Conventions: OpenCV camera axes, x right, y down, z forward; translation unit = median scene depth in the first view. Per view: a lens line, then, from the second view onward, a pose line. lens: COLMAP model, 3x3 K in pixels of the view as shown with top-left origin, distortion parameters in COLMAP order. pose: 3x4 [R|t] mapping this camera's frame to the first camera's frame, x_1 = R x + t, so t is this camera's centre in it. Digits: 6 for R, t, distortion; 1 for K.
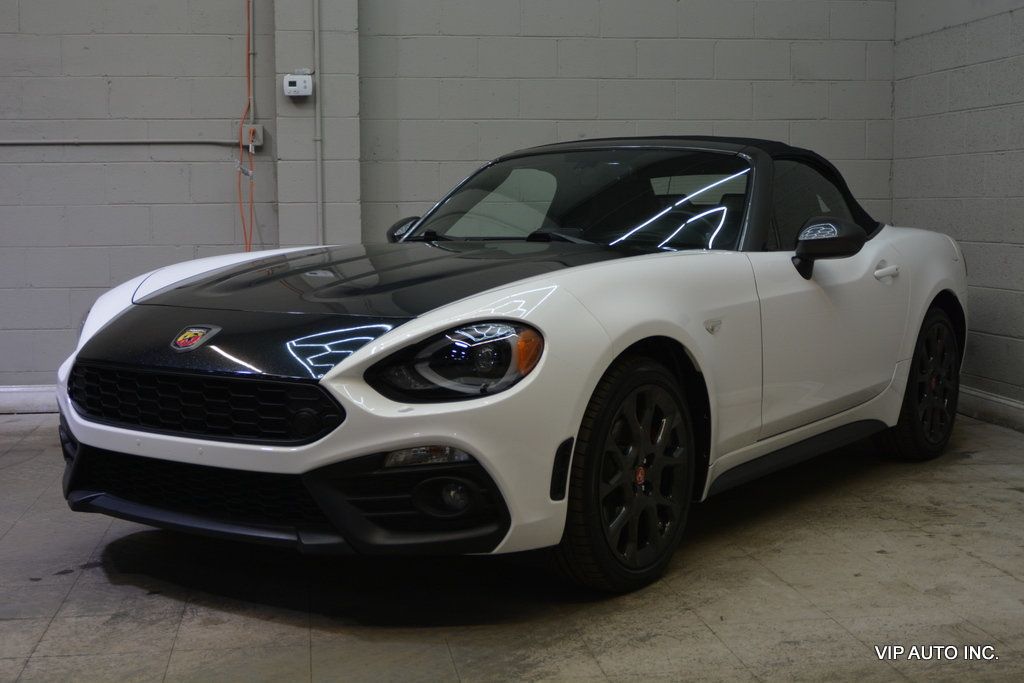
lens RADIAL K [[1430.4, 0, 512.4], [0, 1430.4, 342.3], [0, 0, 1]] dist [-0.009280, -0.019738]
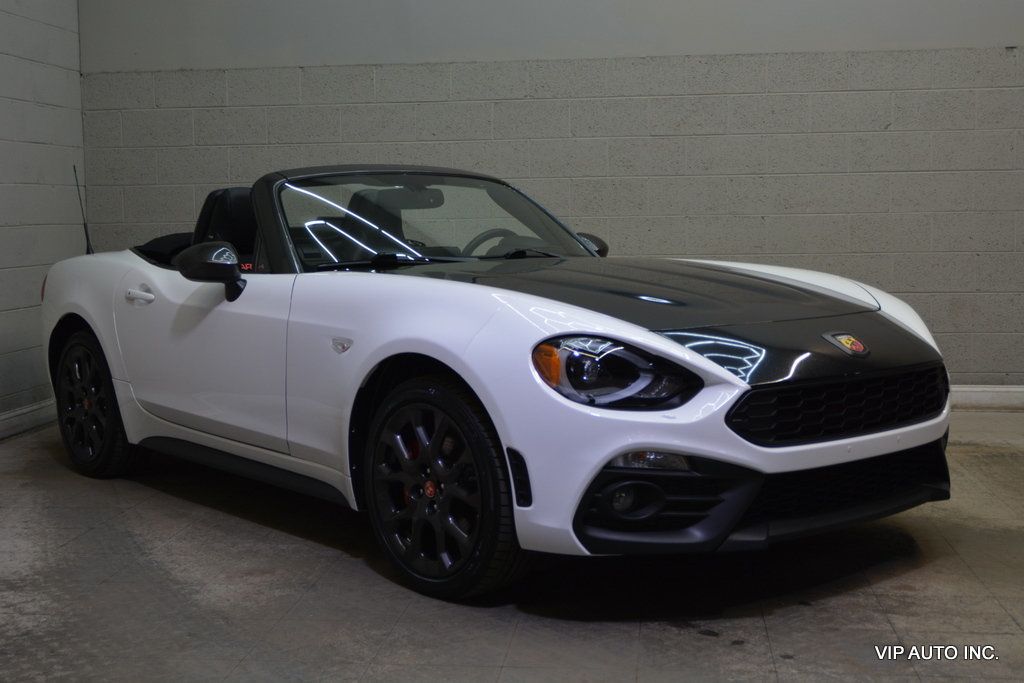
lens RADIAL K [[1321.3, 0, 511.3], [0, 1321.3, 341.9], [0, 0, 1]] dist [-0.002923, -0.020114]
pose [[0.258663, -0.089164, 0.961844, -0.803509], [0.105822, 0.992353, 0.063534, -0.061144], [-0.960154, 0.085351, 0.266120, 0.632156]]
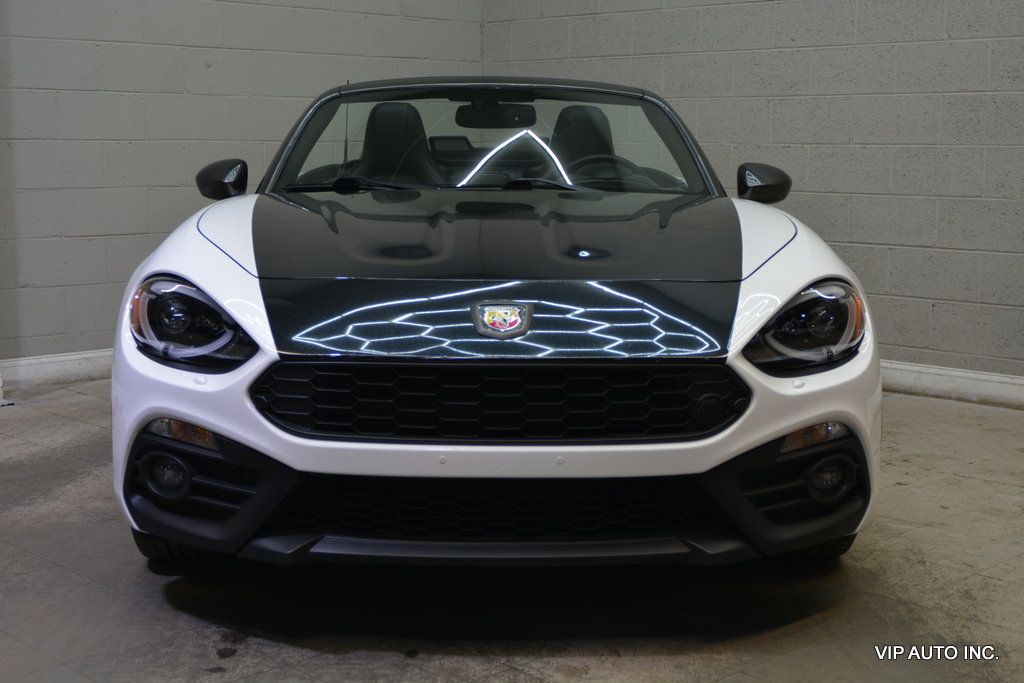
lens RADIAL K [[1450.0, 0, 511.4], [0, 1450.0, 343.4], [0, 0, 1]] dist [-0.003310, -0.039724]
pose [[0.807586, -0.068590, 0.585747, -0.441404], [0.044269, 0.997462, 0.055766, -0.021848], [-0.588086, -0.019106, 0.808573, 0.230586]]
